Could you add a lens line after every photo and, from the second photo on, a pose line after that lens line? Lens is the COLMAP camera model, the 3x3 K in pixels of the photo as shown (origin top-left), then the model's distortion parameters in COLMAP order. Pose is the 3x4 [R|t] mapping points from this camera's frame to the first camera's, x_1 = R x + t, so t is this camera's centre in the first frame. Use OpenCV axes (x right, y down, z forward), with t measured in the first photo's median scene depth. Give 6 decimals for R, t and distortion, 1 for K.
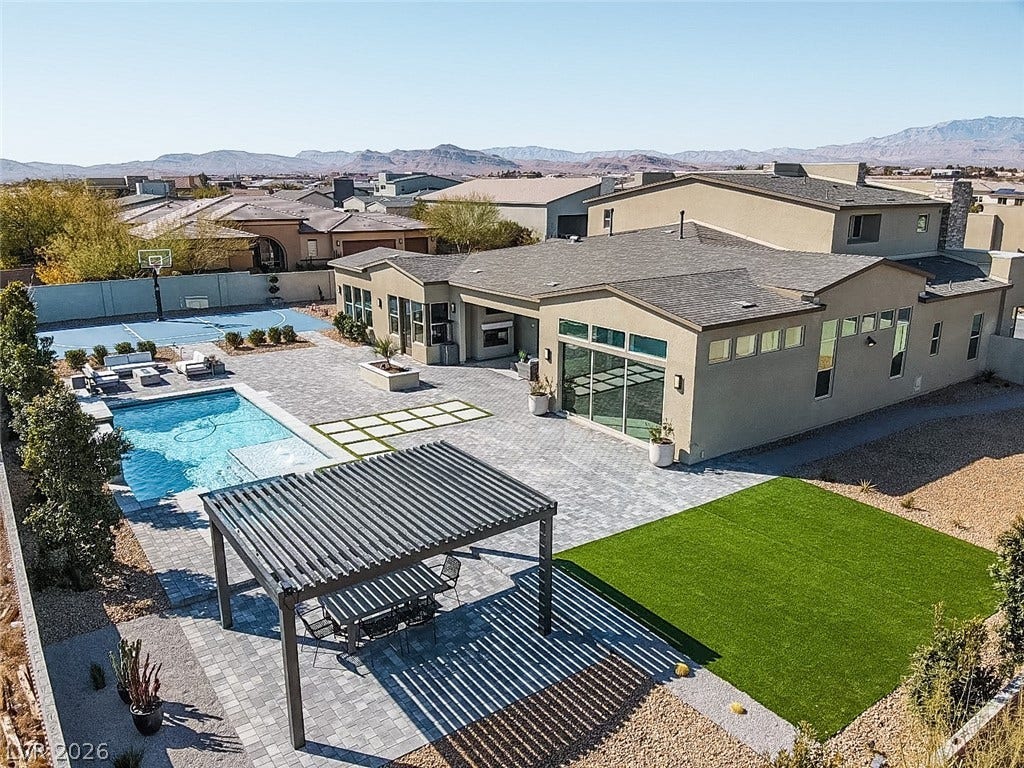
lens RADIAL K [[762.8, 0, 513.1], [0, 762.8, 386.4], [0, 0, 1]] dist [0.012530, -0.008150]
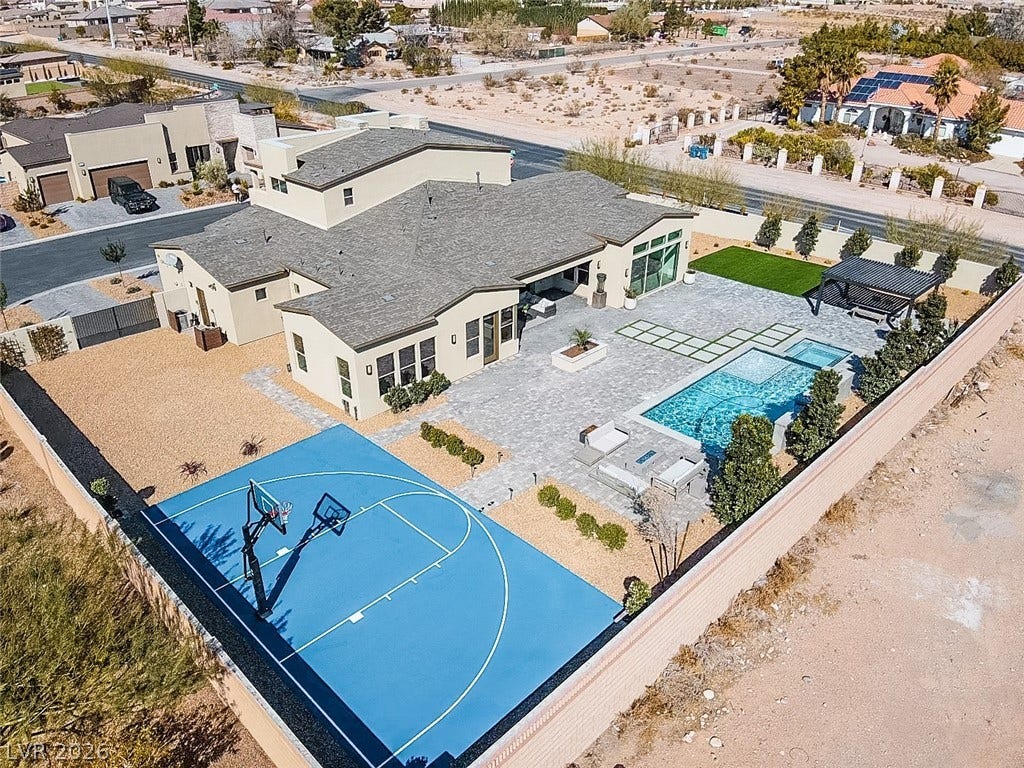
lens RADIAL K [[762.8, 0, 512.4], [0, 762.8, 382.5], [0, 0, 1]] dist [0.012530, -0.008150]
pose [[-0.176612, -0.460528, 0.869898, -1.510165], [0.251387, 0.833375, 0.492231, -0.745681], [-0.951637, 0.305615, -0.031413, 1.425931]]
